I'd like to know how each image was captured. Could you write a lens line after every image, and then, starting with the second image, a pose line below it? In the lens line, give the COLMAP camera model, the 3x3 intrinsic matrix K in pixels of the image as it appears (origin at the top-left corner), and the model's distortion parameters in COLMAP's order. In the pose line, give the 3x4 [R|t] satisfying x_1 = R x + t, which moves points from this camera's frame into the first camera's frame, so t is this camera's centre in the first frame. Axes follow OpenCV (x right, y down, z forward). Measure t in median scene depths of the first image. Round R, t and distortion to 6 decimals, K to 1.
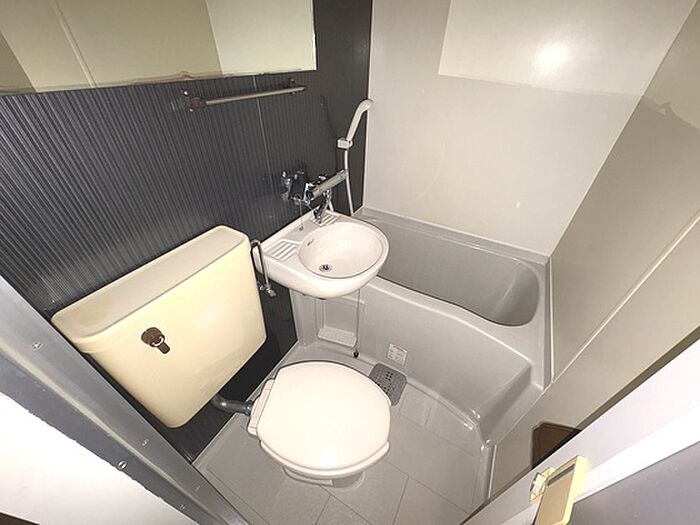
lens RADIAL K [[278.7, 0, 350.0], [0, 278.7, 262.5], [0, 0, 1]] dist [-0.000186, -0.000018]
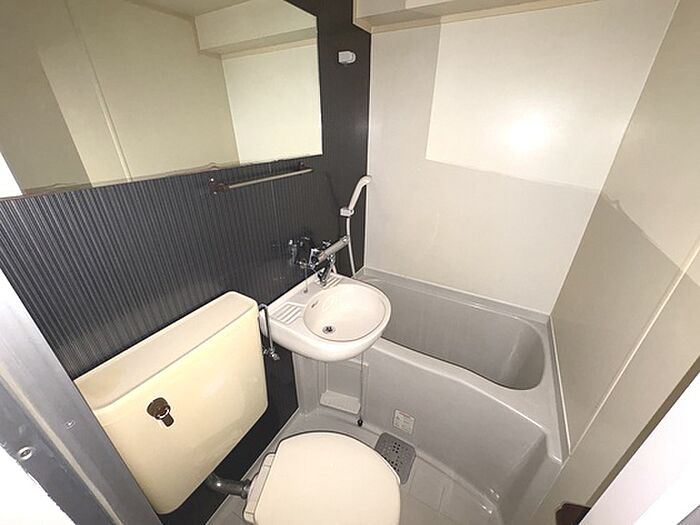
lens RADIAL K [[278.7, 0, 350.0], [0, 278.7, 262.5], [0, 0, 1]] dist [-0.000186, -0.000018]
pose [[0.999939, -0.011028, 0.000908, -0.010749], [0.010990, 0.980182, -0.197795, -0.019171], [0.001291, 0.197793, 0.980243, -0.038413]]
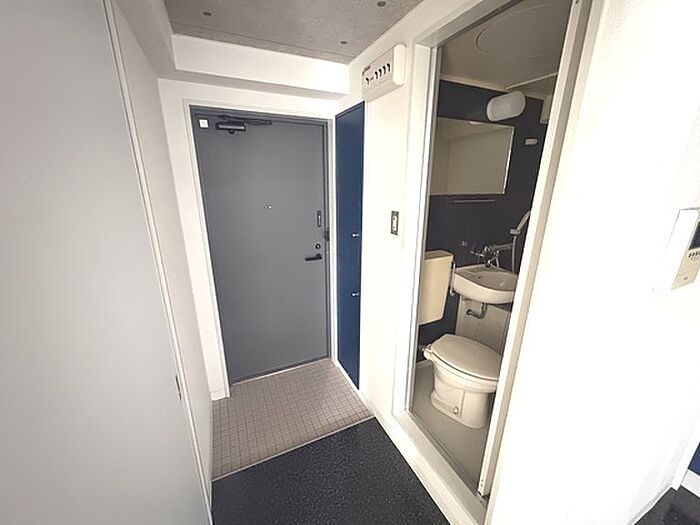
lens RADIAL K [[278.7, 0, 350.0], [0, 278.7, 262.5], [0, 0, 1]] dist [-0.000186, -0.000018]
pose [[0.817768, 0.156841, -0.553766, 0.144650], [-0.350179, 0.899161, -0.262457, 0.595702], [0.456761, 0.408546, 0.790228, -0.790391]]
